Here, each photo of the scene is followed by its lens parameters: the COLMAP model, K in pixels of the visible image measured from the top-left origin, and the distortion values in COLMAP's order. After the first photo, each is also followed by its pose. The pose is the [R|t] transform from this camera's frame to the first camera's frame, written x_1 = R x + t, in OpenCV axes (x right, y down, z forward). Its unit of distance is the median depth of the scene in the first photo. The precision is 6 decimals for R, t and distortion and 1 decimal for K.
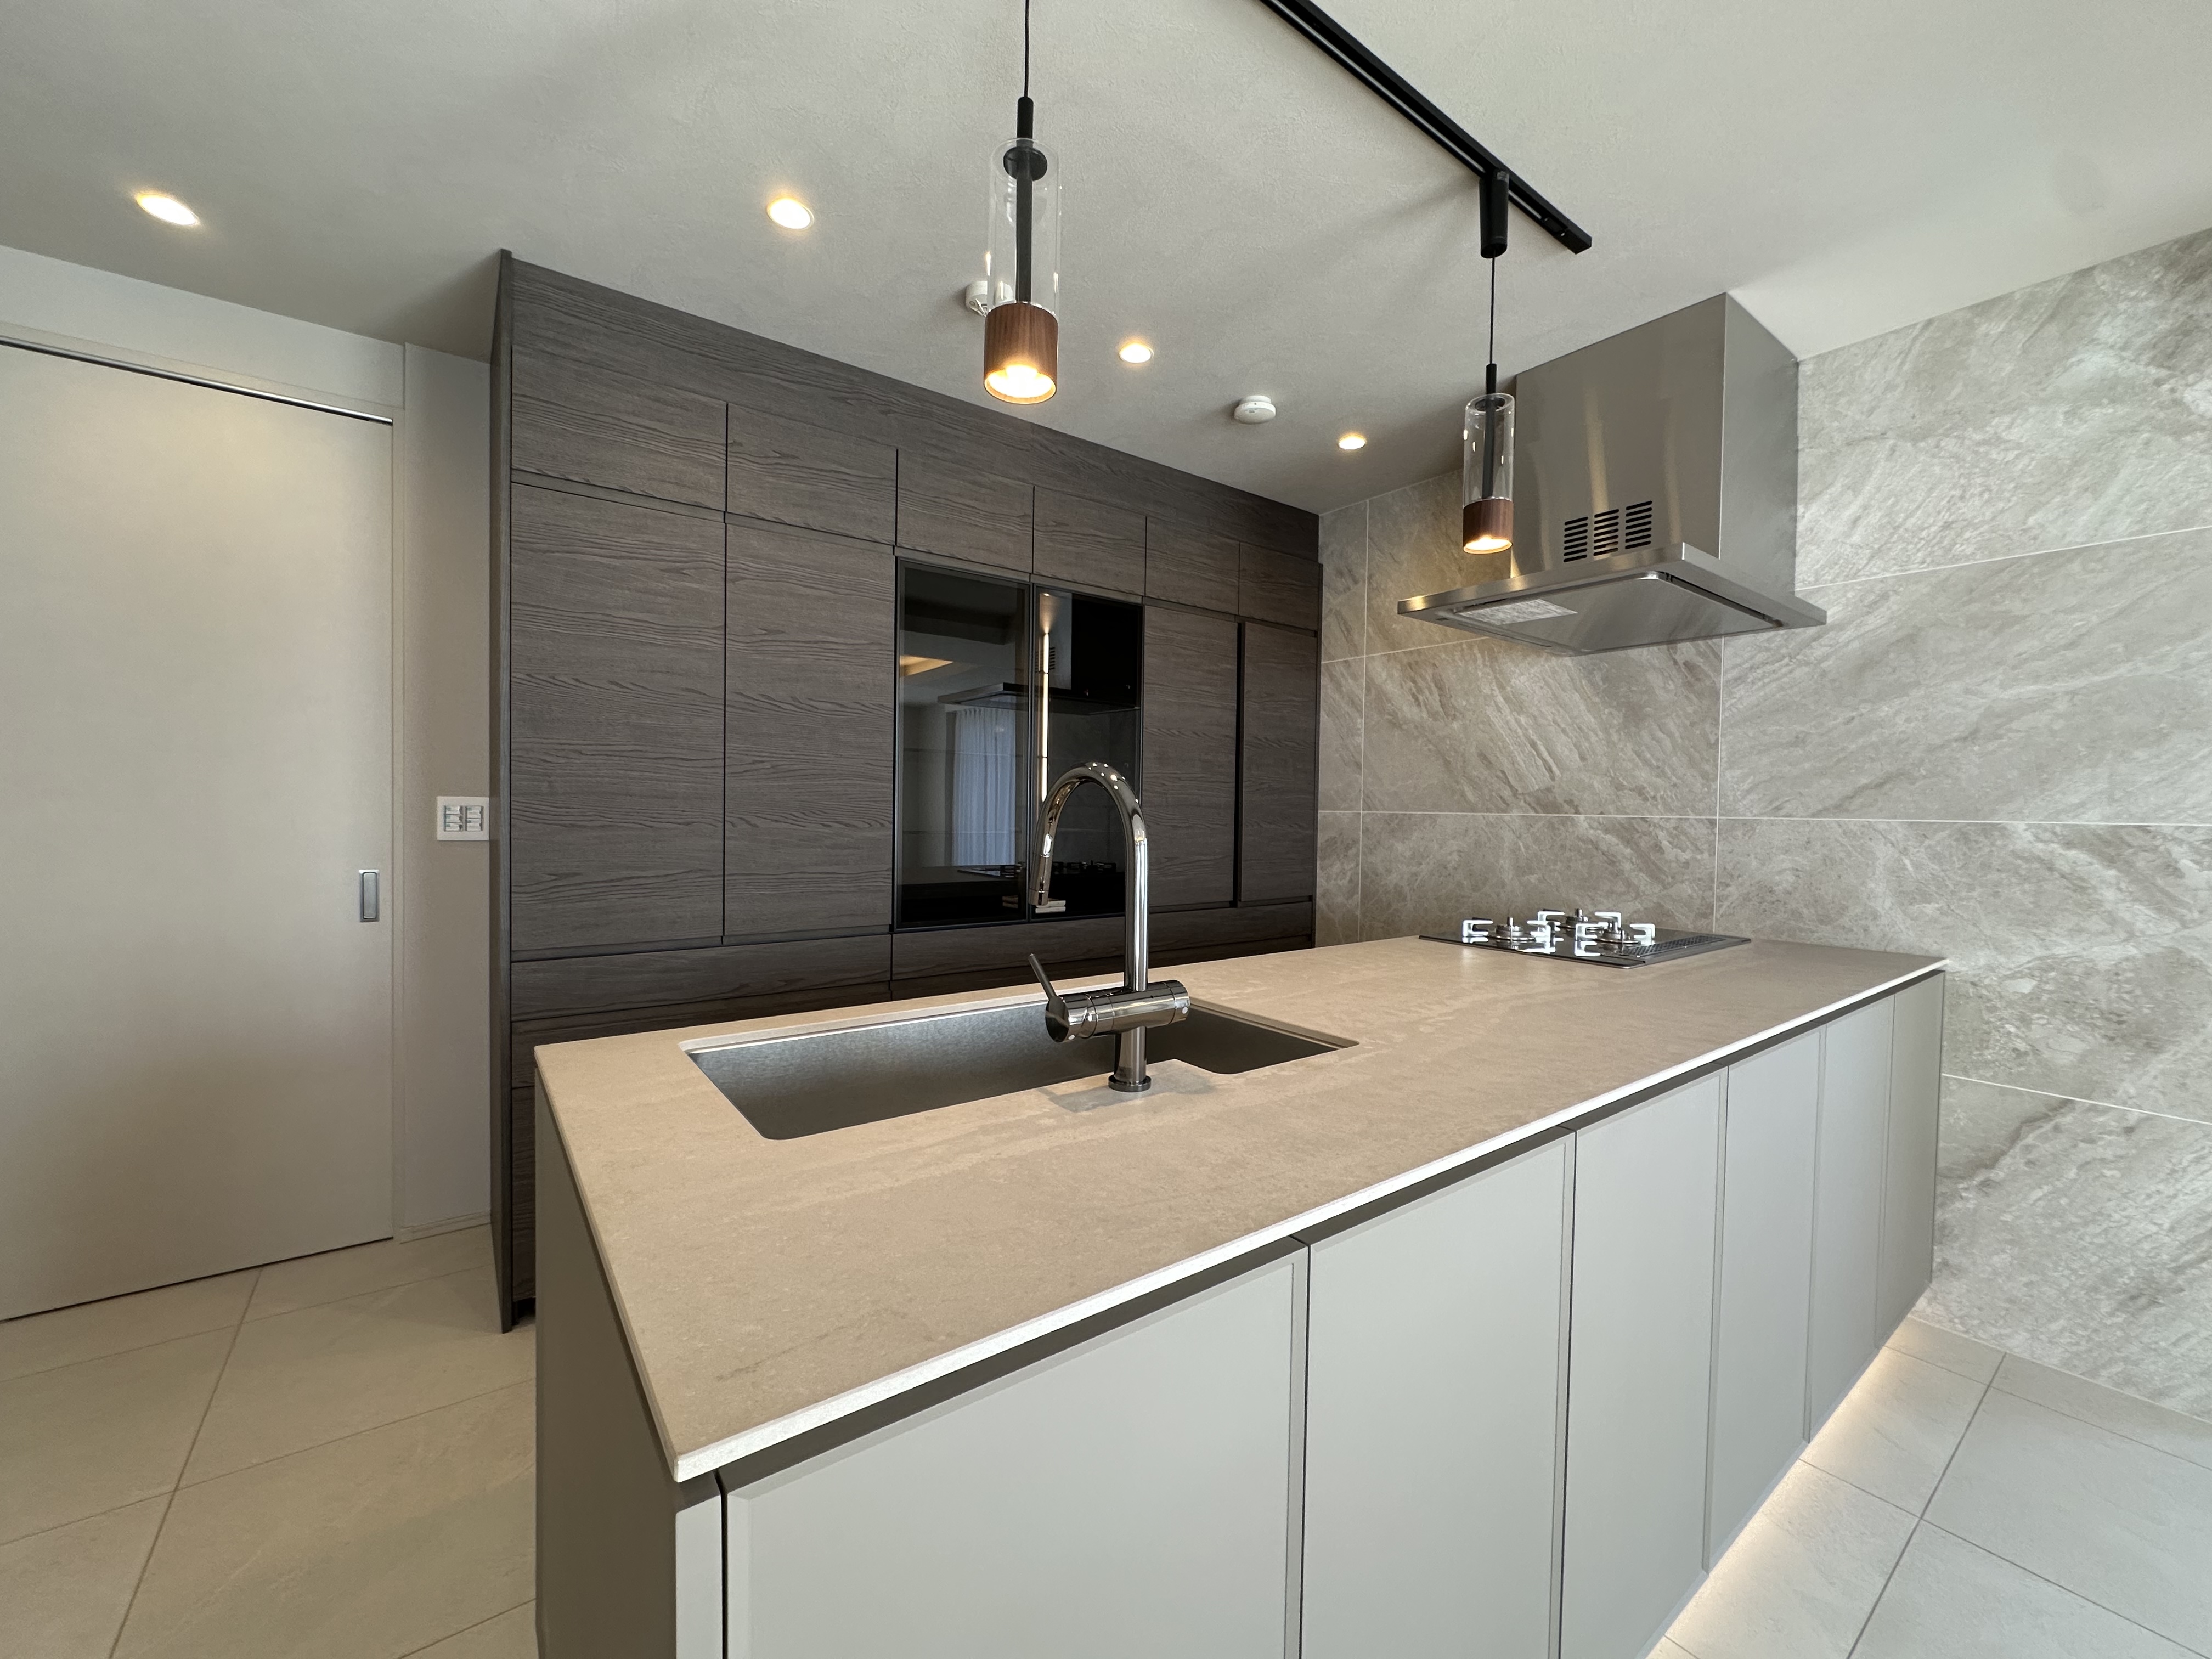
lens RADIAL K [[875.5, 0, 1101.6], [0, 875.5, 831.2], [0, 0, 1]] dist [0.000635, -0.000128]
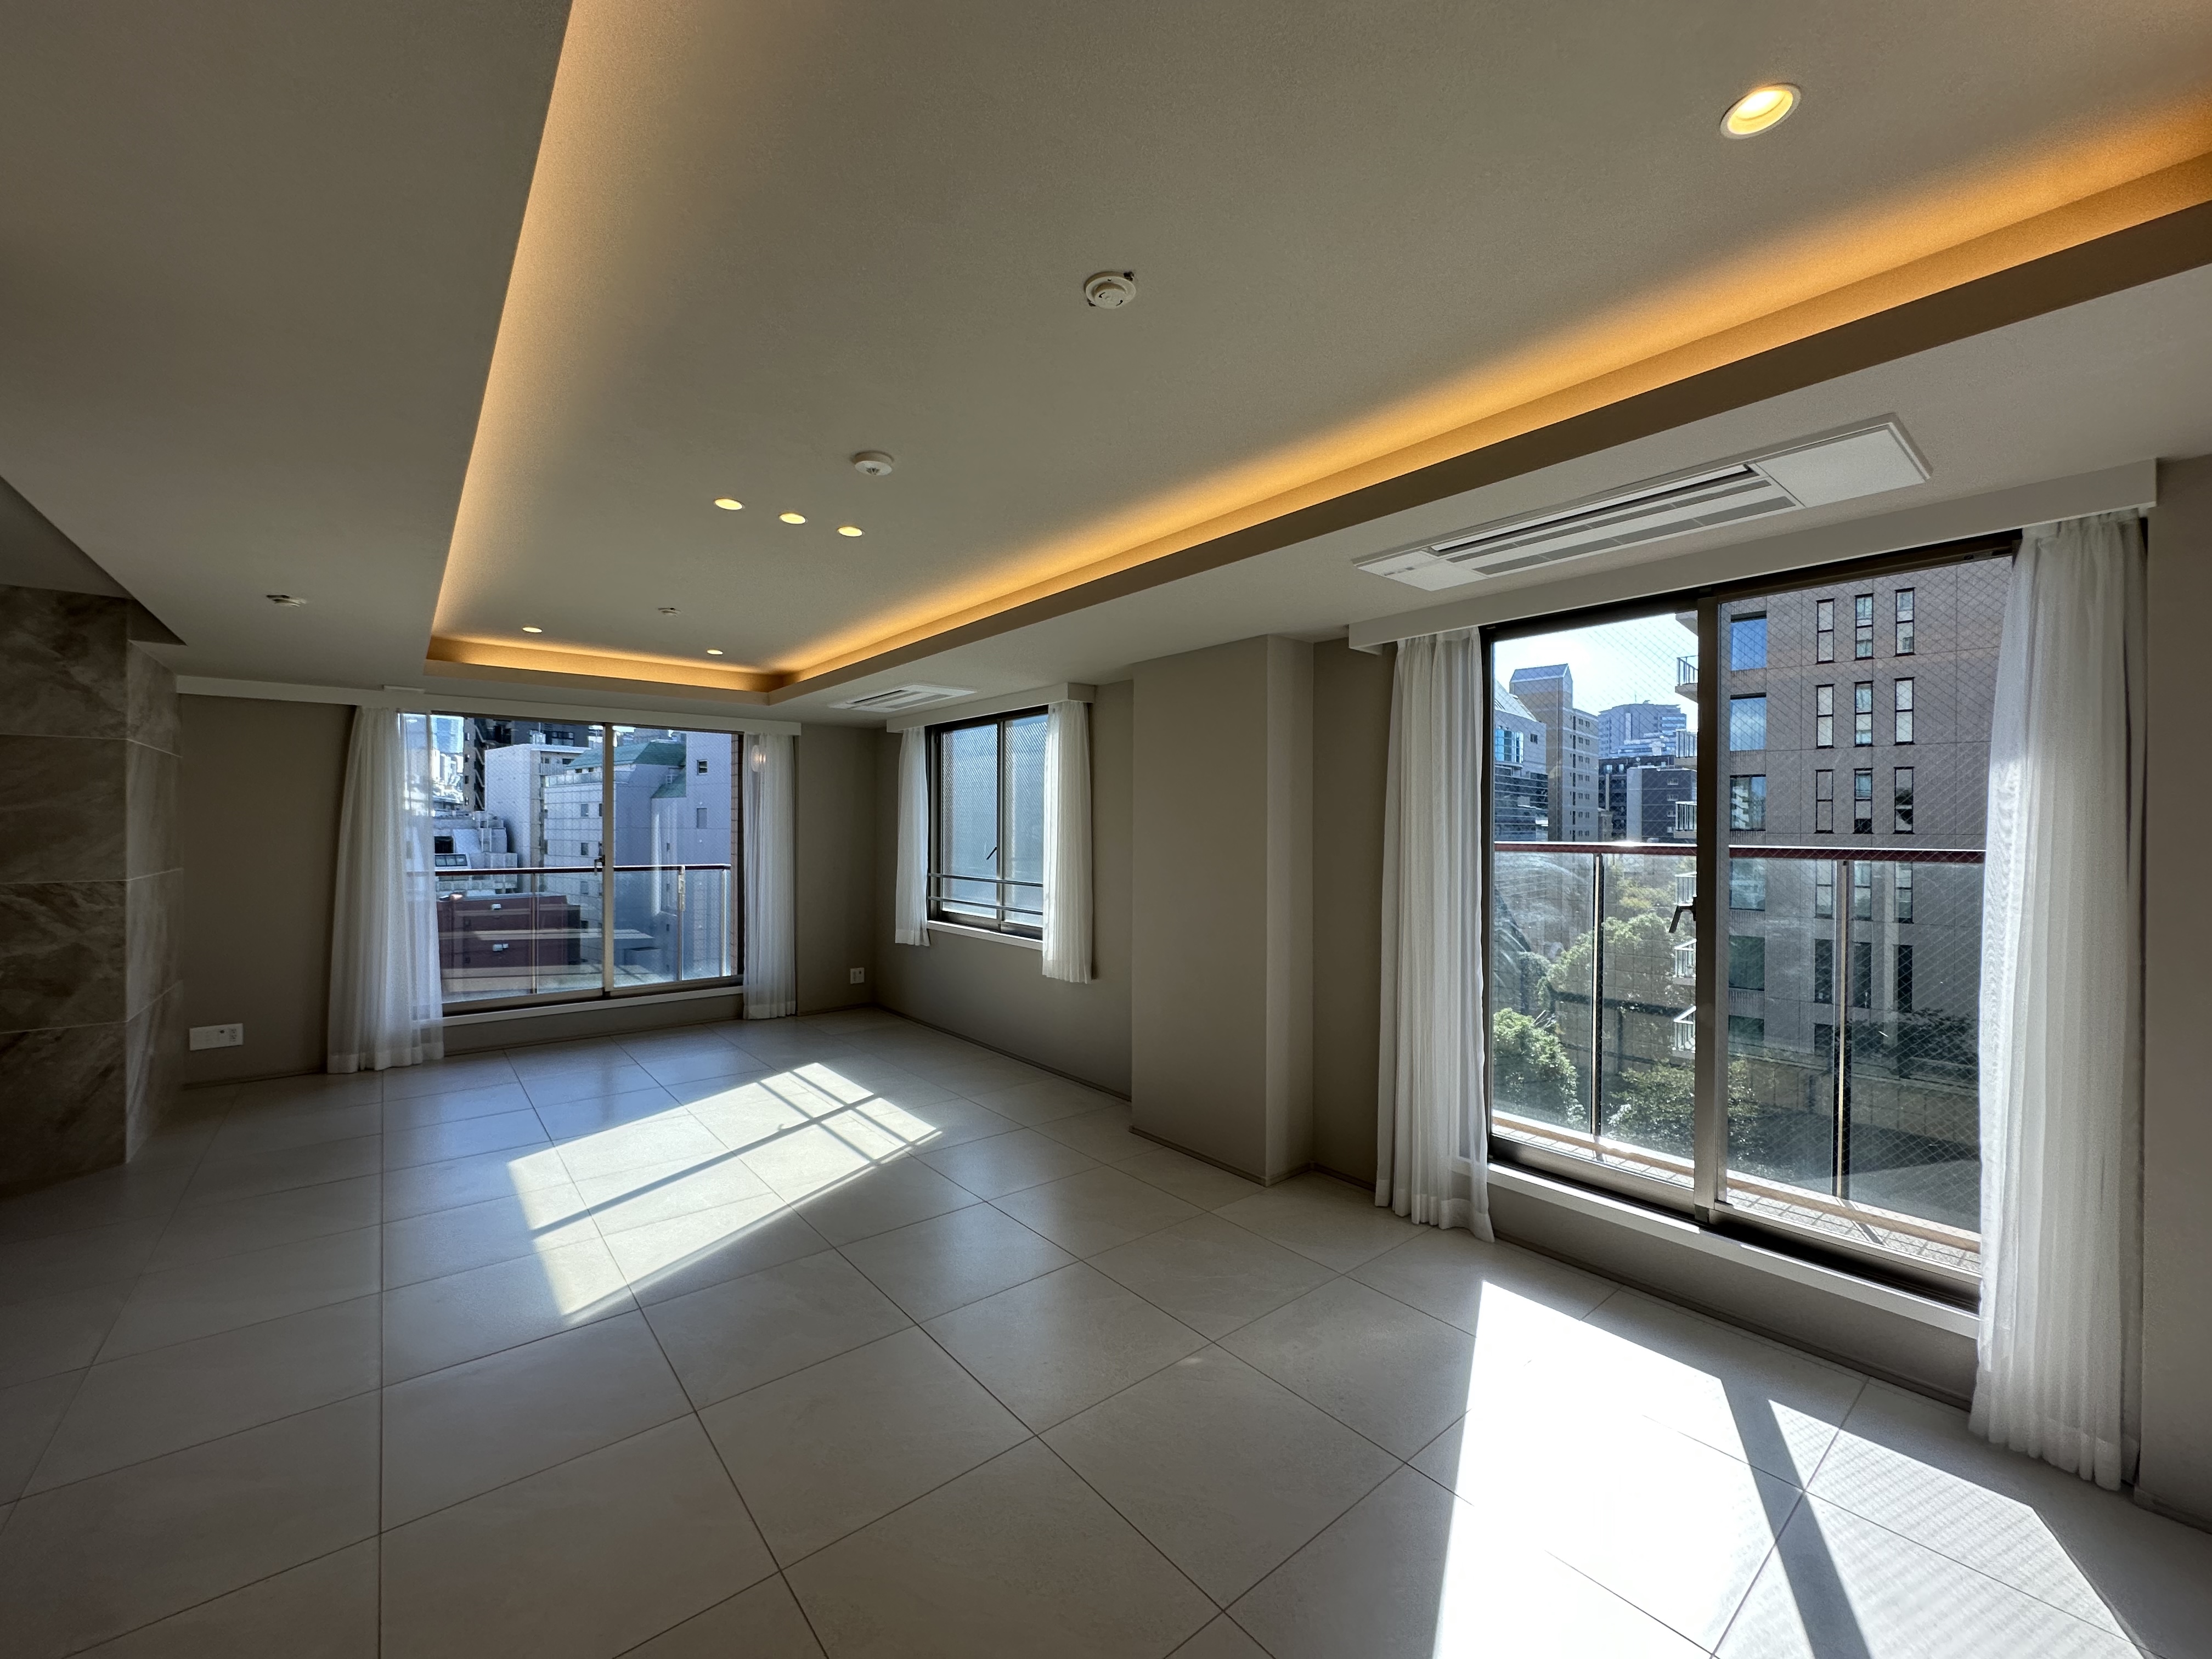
lens RADIAL K [[875.5, 0, 1096.4], [0, 875.5, 829.6], [0, 0, 1]] dist [0.000635, -0.000128]
pose [[-0.035872, -0.017761, 0.999199, -0.844350], [0.018736, 0.999654, 0.018442, -0.116188], [-0.999181, 0.019382, -0.035527, -1.240597]]
